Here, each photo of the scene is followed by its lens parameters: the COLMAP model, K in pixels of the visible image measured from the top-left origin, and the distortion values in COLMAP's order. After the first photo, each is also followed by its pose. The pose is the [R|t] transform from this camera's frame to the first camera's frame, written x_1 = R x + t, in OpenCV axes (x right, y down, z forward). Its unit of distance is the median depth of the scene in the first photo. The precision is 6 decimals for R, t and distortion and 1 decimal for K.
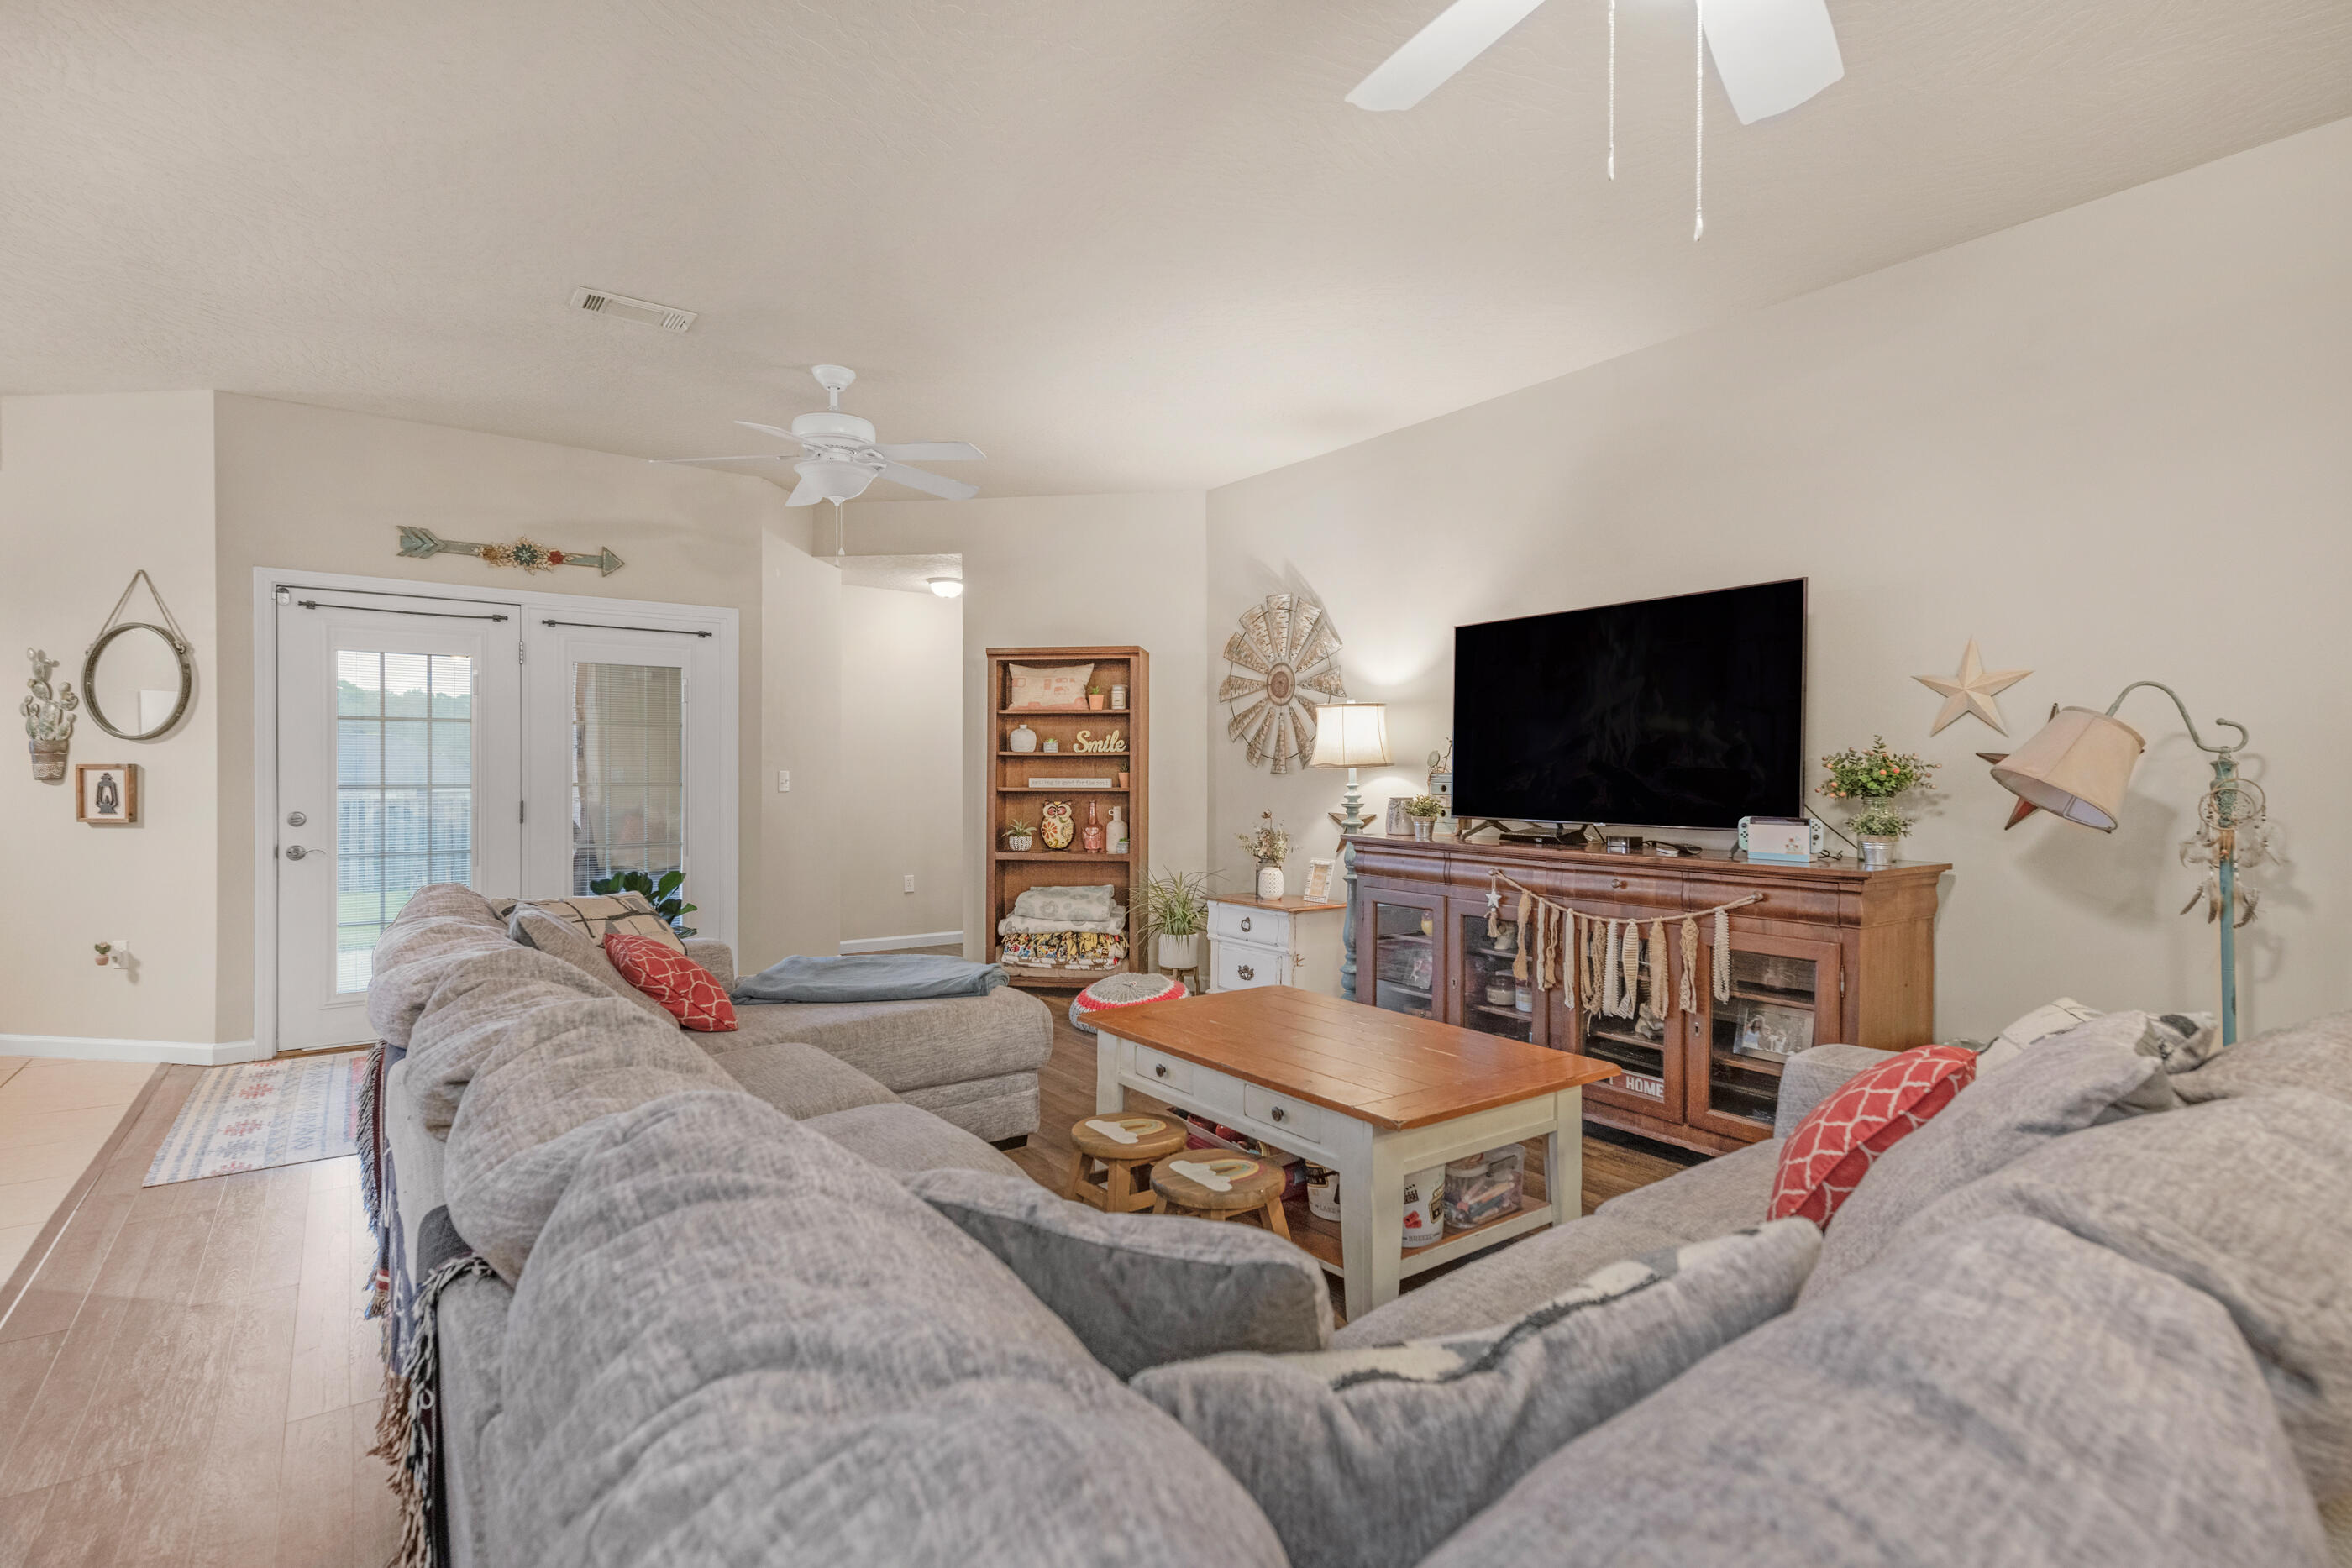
lens RADIAL K [[1102.7, 0, 1187.4], [0, 1102.7, 780.1], [0, 0, 1]] dist [0.017557, -0.006819]
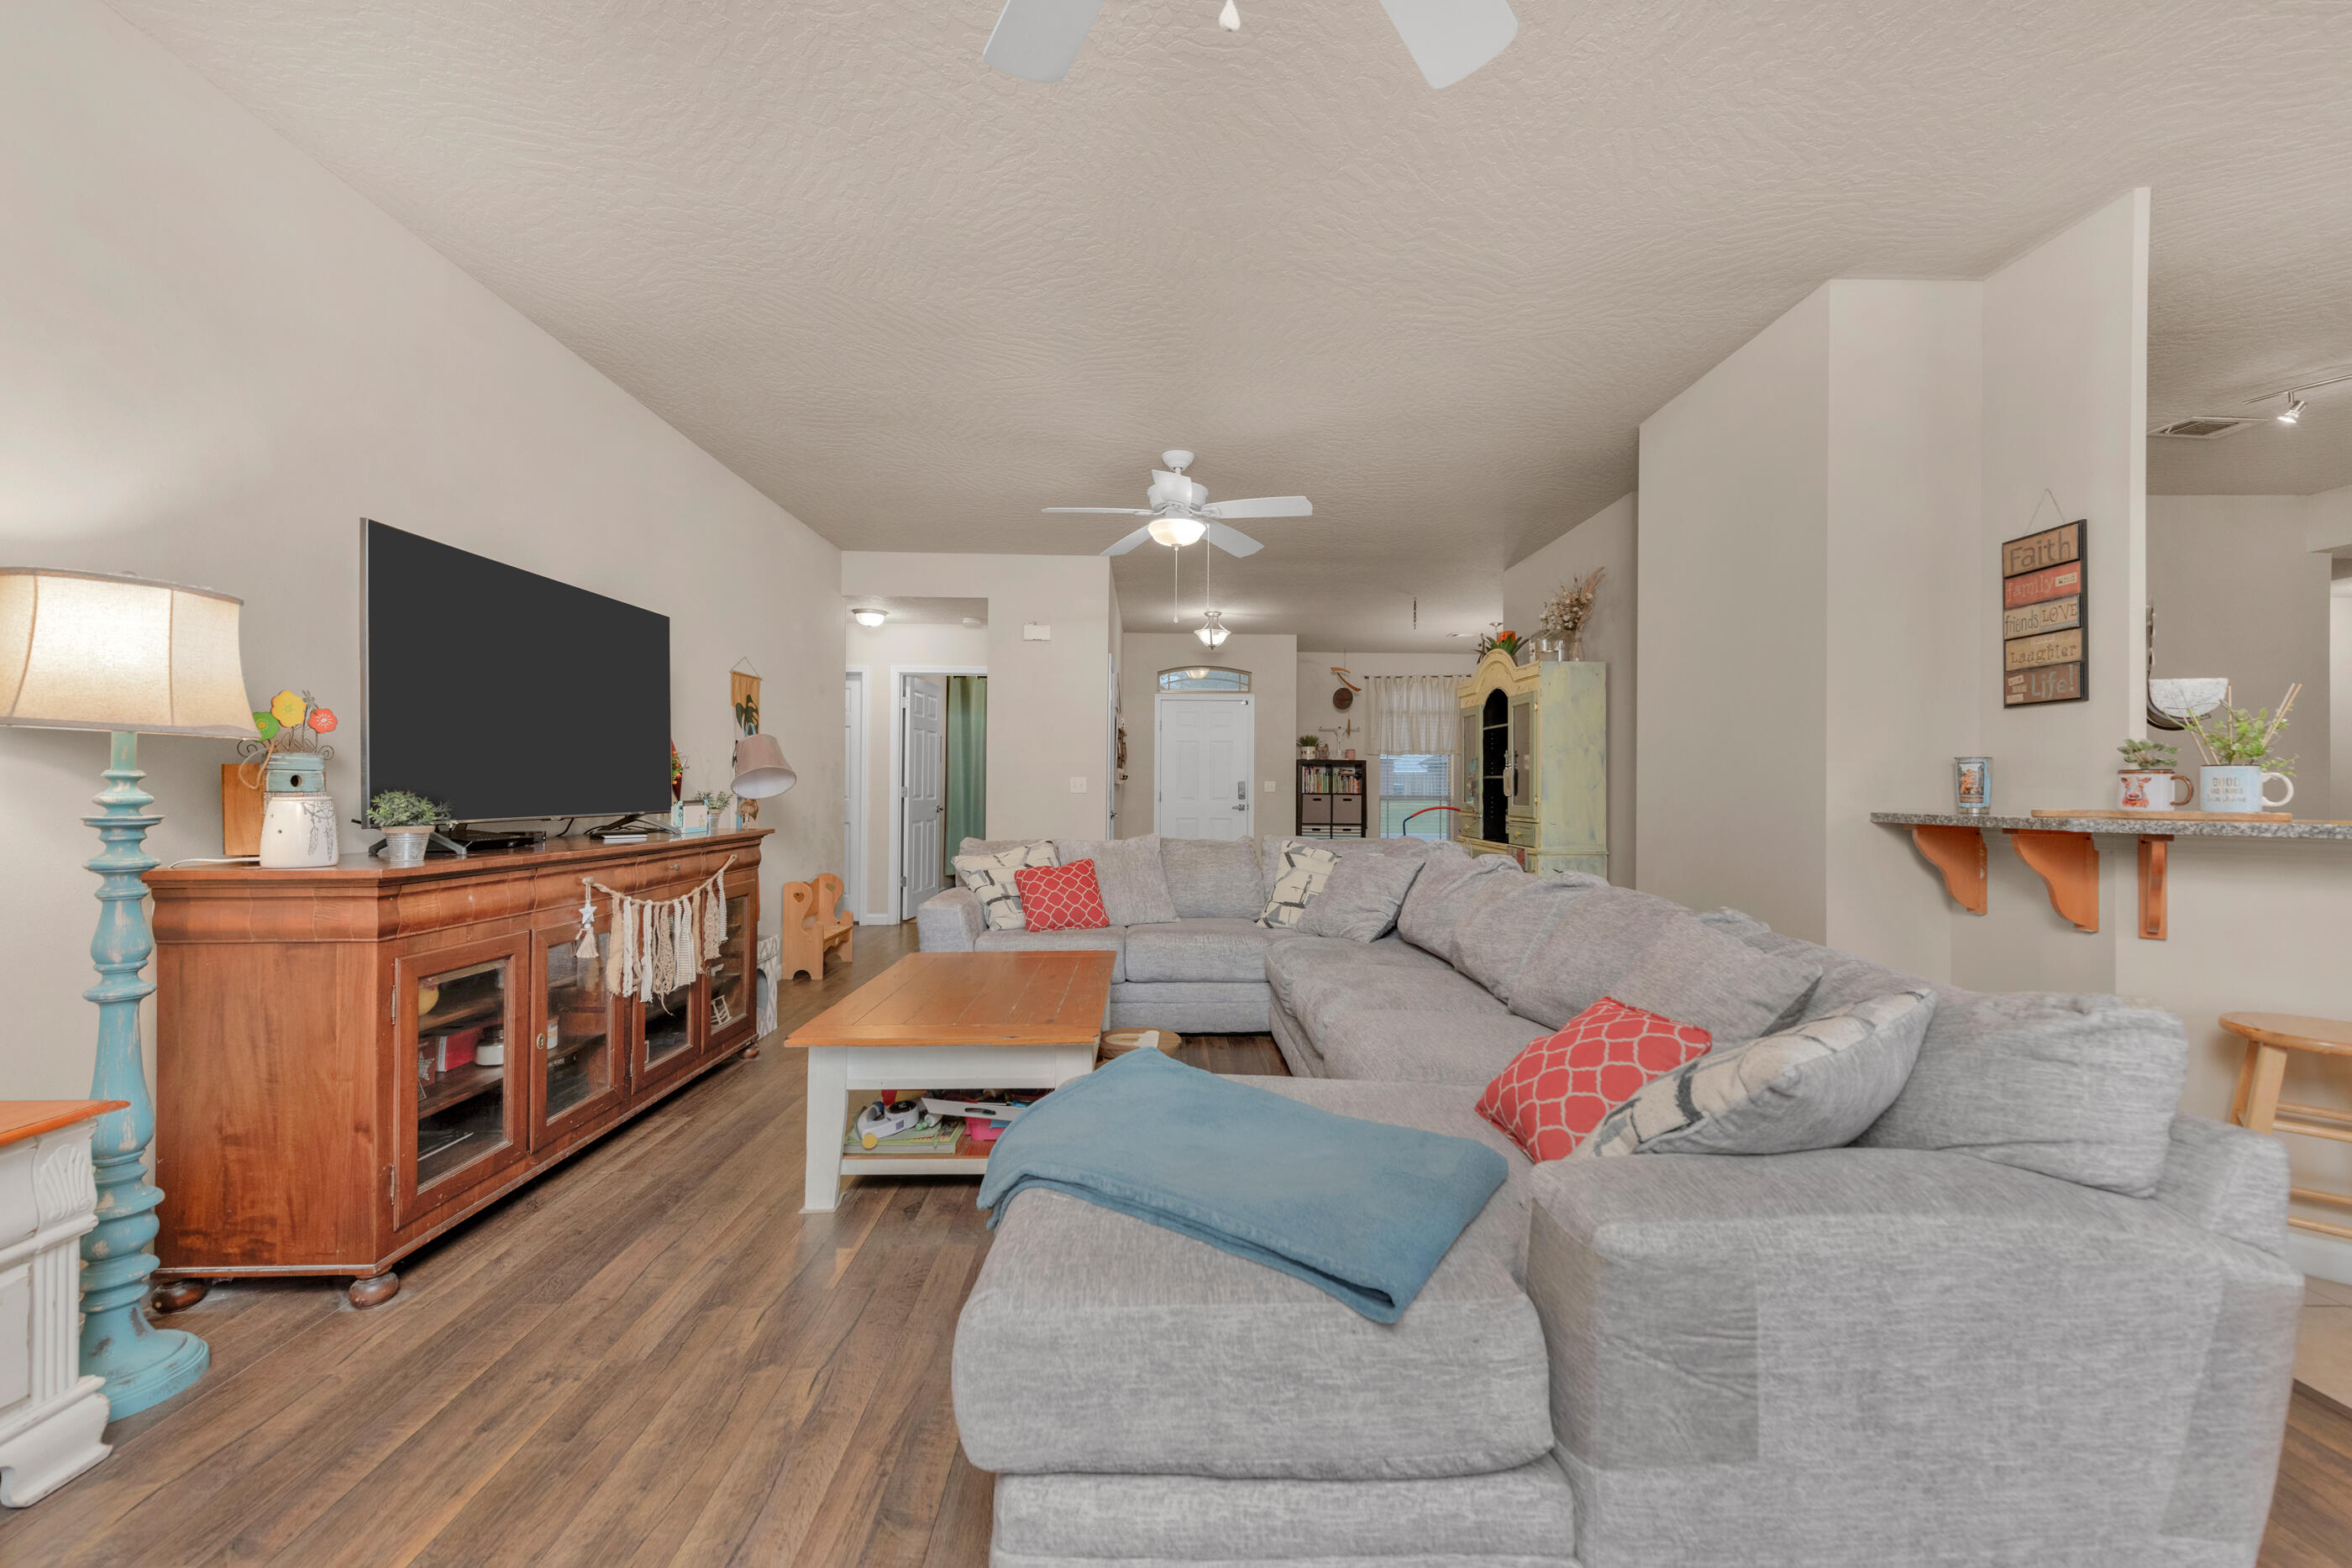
lens RADIAL K [[933.6, 0, 1166.9], [0, 933.6, 781.6], [0, 0, 1]] dist [0.013496, -0.003729]
pose [[-0.814510, -0.005717, 0.580121, -0.369776], [-0.005394, 0.999983, 0.002281, 0.003567], [-0.580125, -0.001272, -0.814527, 1.000498]]
